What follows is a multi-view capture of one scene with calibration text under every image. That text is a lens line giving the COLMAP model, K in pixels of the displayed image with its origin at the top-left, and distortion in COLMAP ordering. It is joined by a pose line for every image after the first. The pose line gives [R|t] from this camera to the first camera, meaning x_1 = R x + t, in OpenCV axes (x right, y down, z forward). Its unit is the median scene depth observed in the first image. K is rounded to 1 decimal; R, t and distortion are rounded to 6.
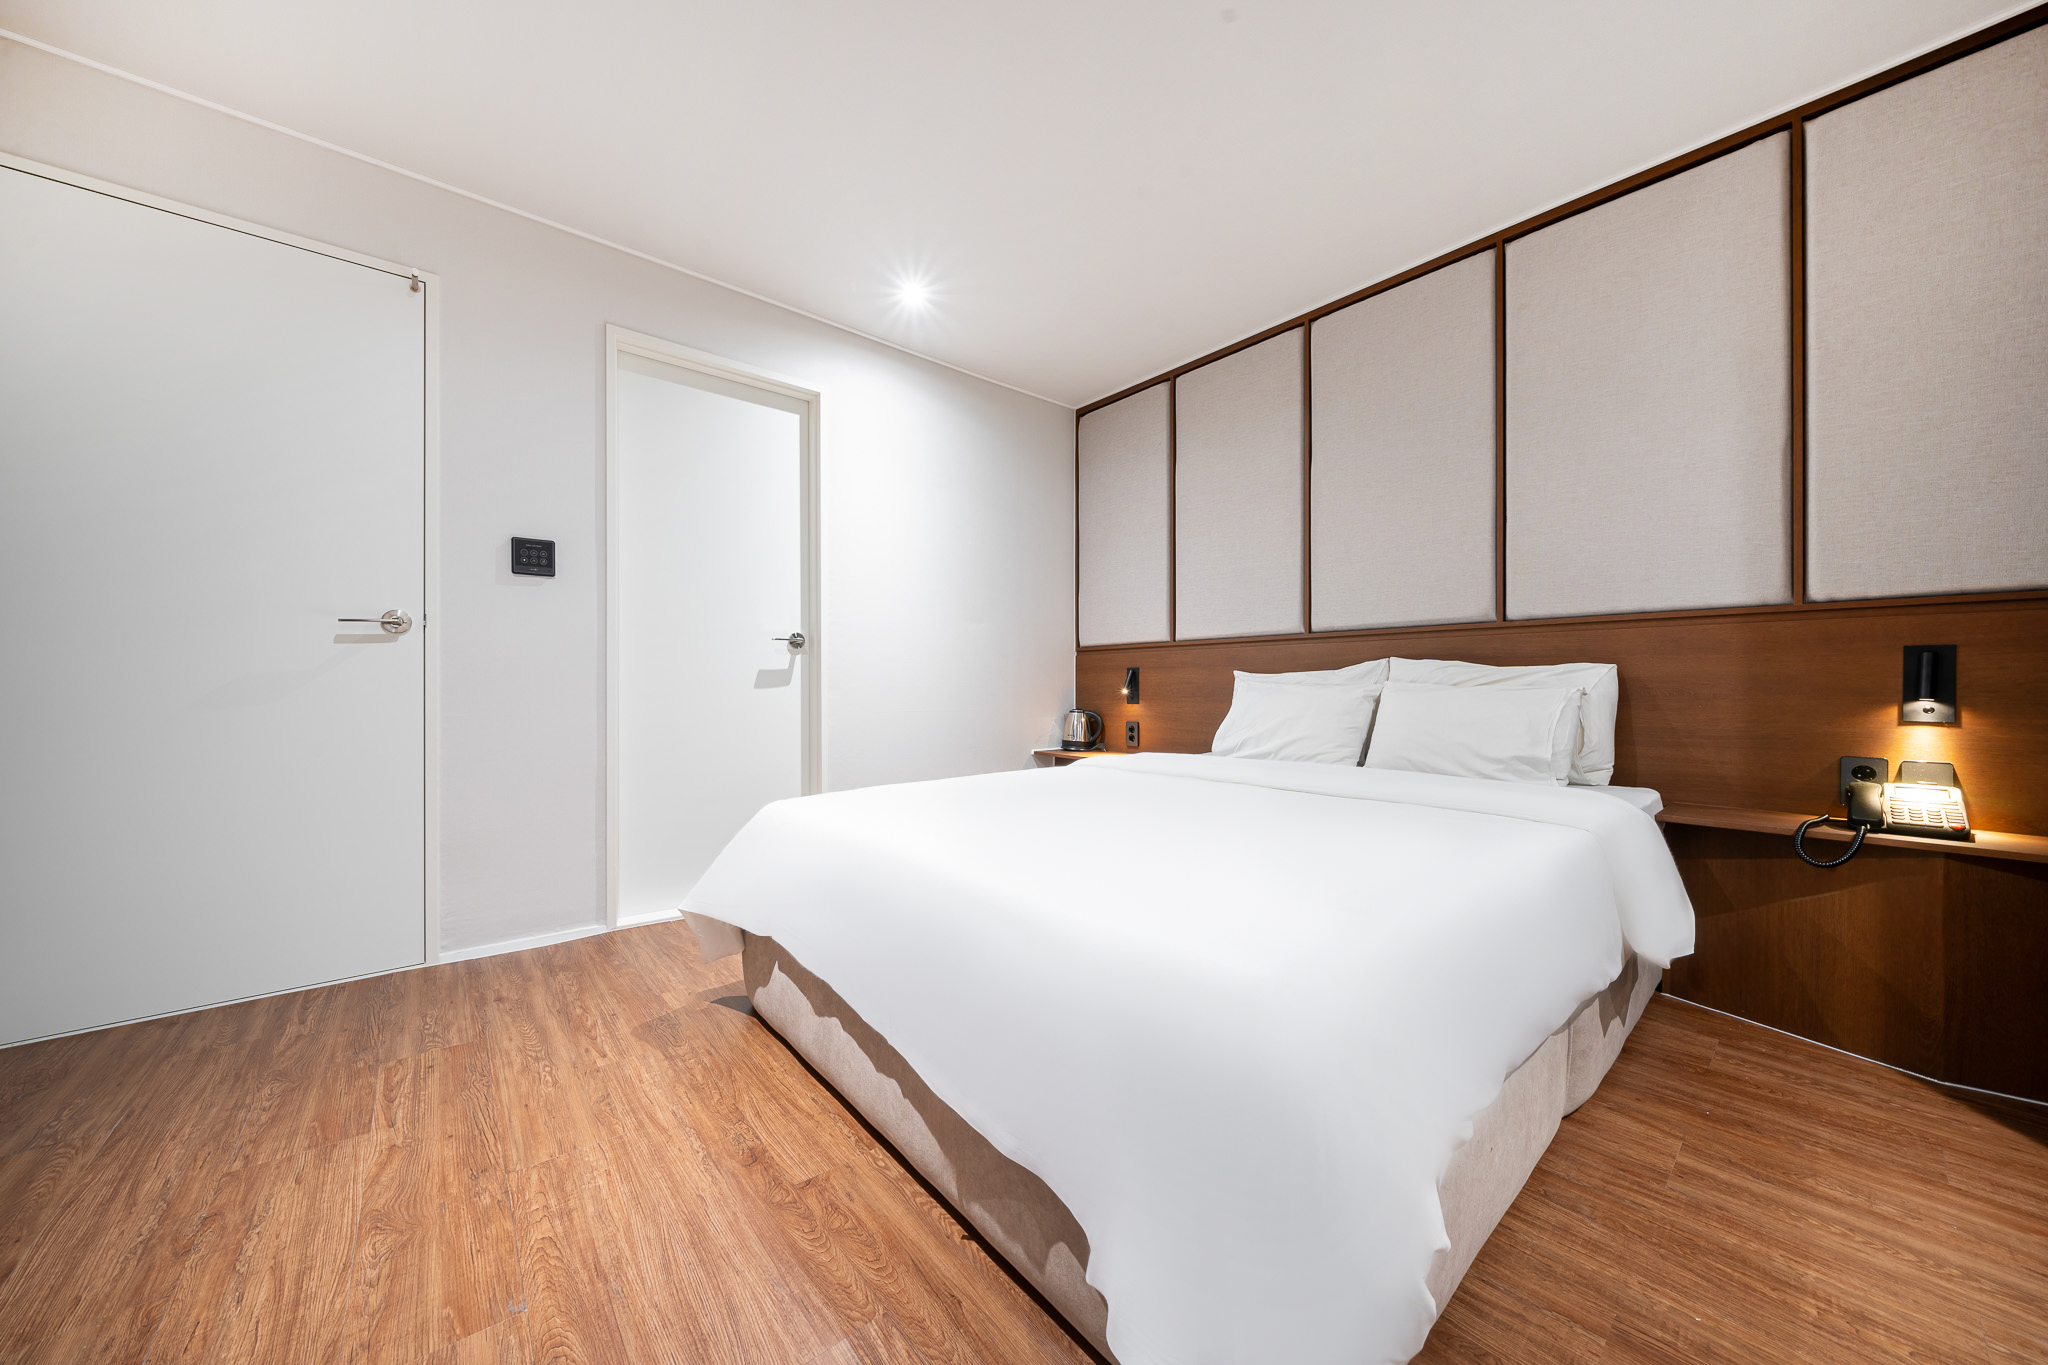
lens RADIAL K [[695.4, 0, 1027.2], [0, 695.4, 693.2], [0, 0, 1]] dist [-0.006990, 0.000096]
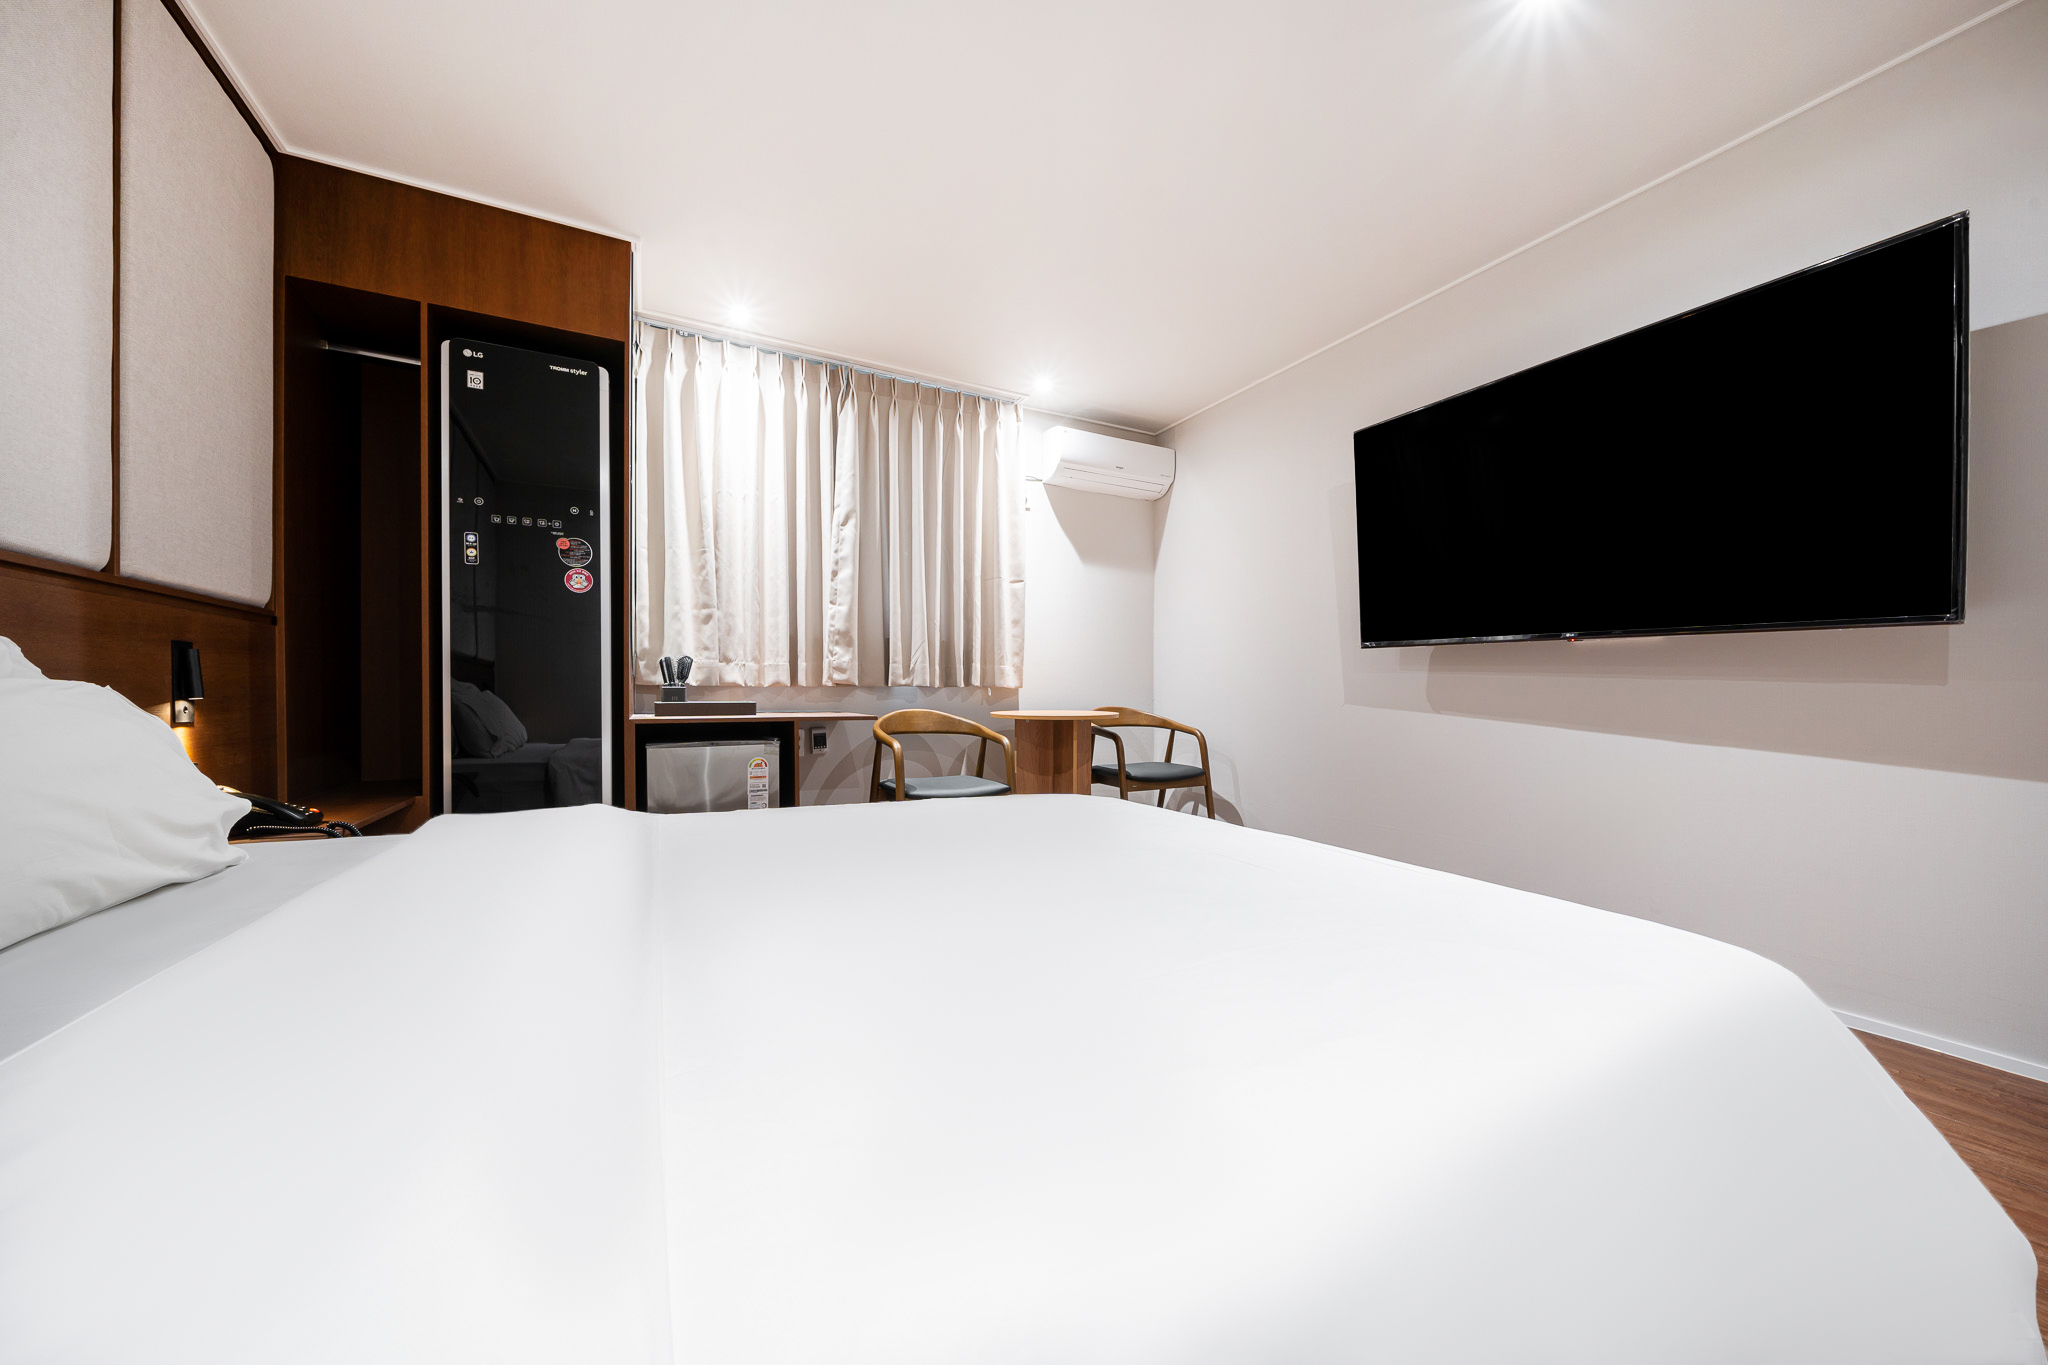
lens RADIAL K [[695.4, 0, 1027.7], [0, 695.4, 688.3], [0, 0, 1]] dist [-0.006990, 0.000096]
pose [[-0.971396, 0.002037, 0.237456, -0.017759], [0.003807, 0.999968, 0.006994, -0.008268], [-0.237434, 0.007698, -0.971373, 1.665919]]
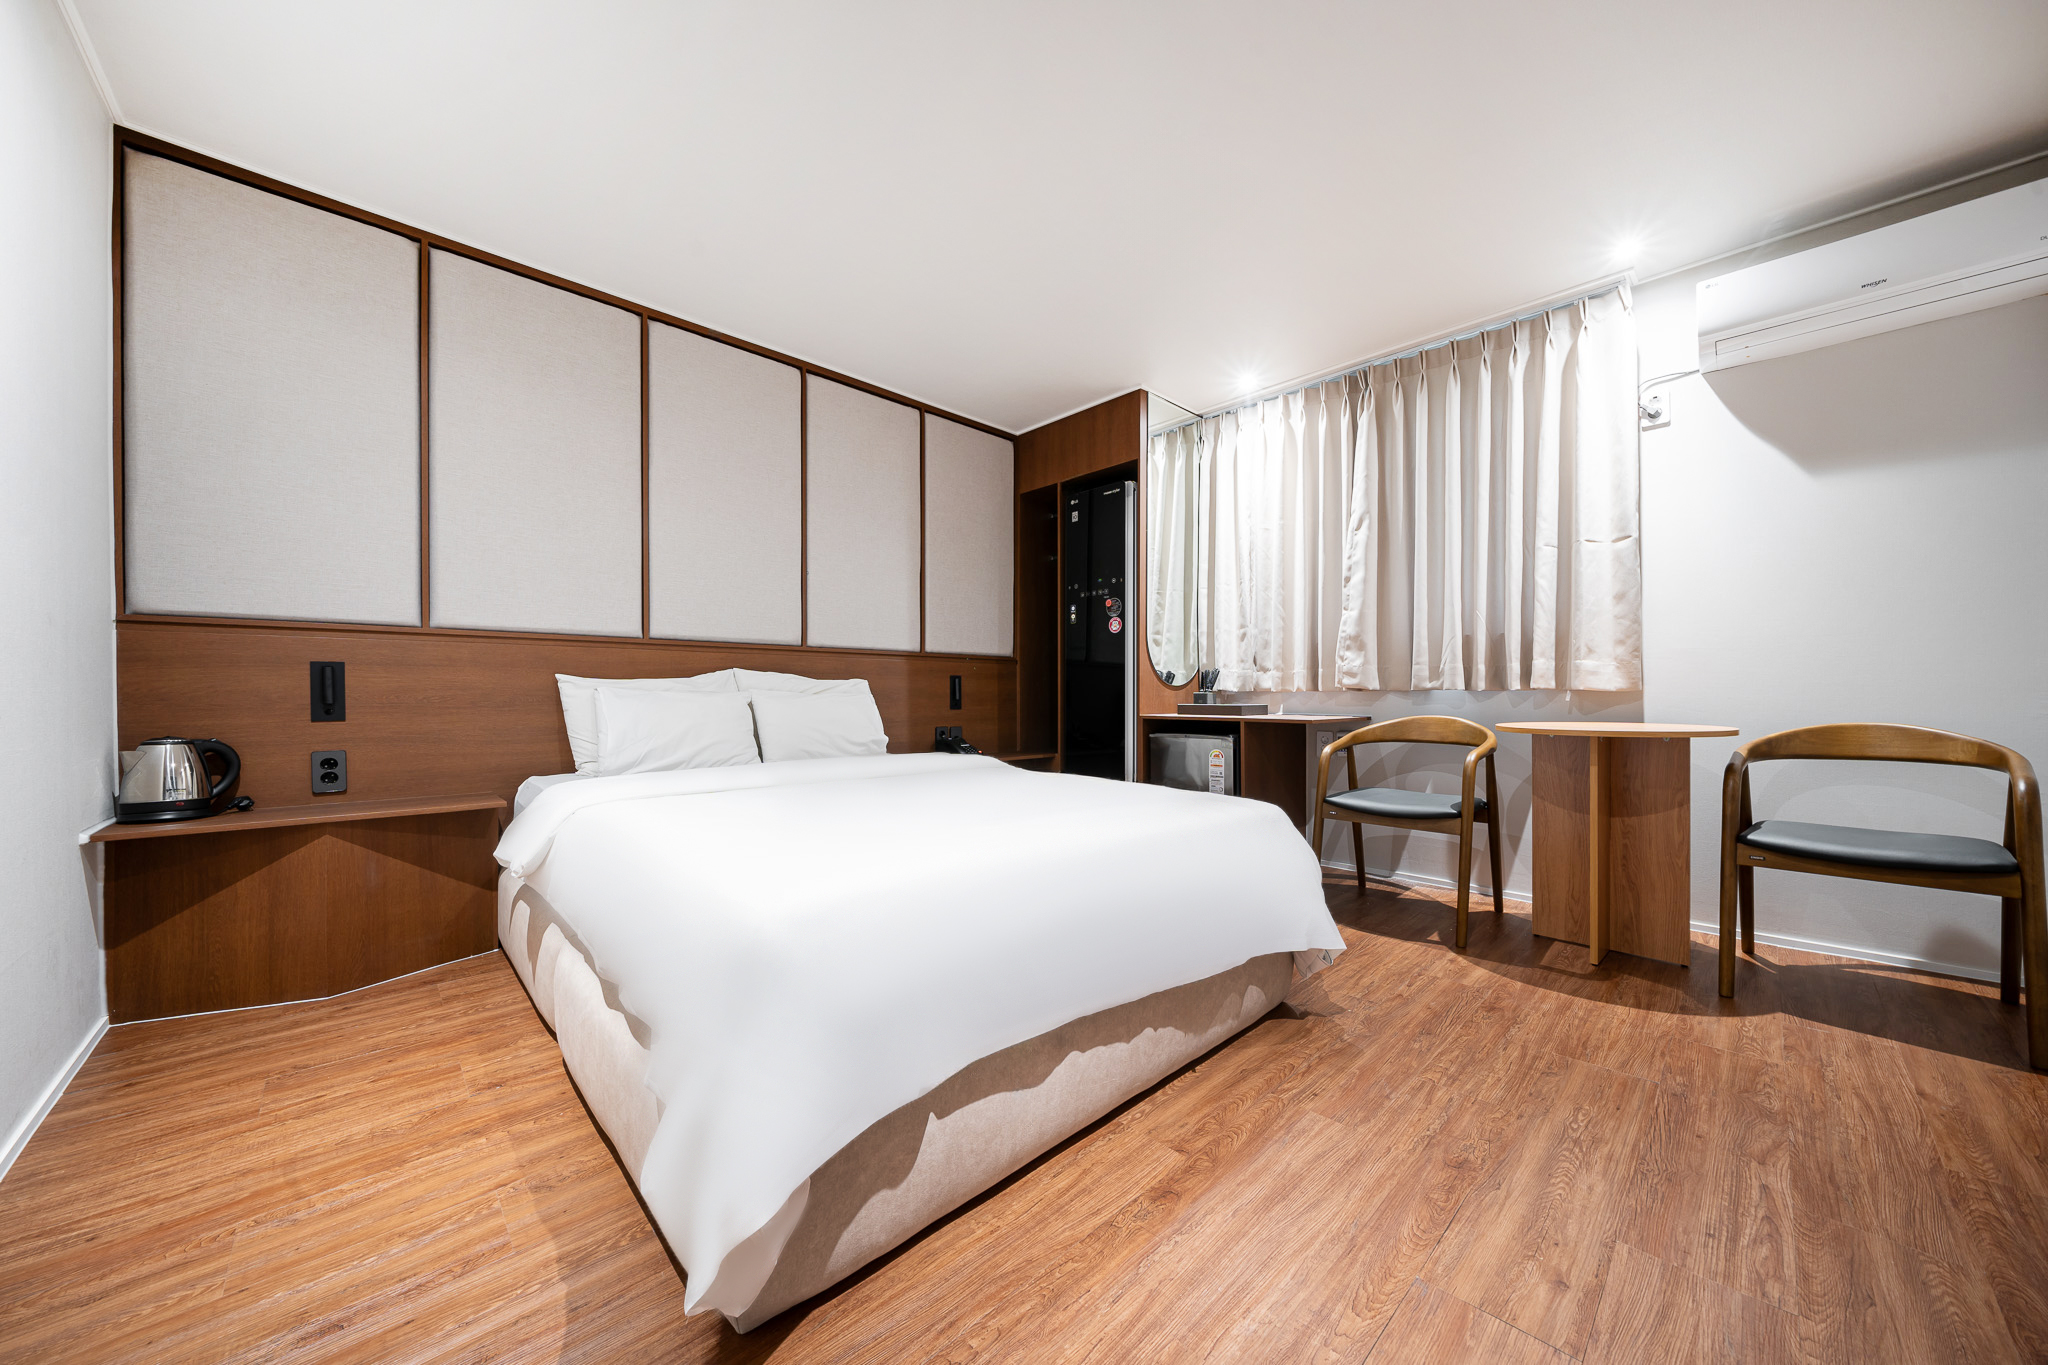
lens RADIAL K [[695.4, 0, 1013.2], [0, 695.4, 687.1], [0, 0, 1]] dist [-0.006990, 0.000096]
pose [[-0.035800, 0.014537, 0.999253, -0.982814], [0.013434, 0.999811, -0.014064, 0.002439], [-0.999269, 0.012921, -0.035989, 0.912323]]
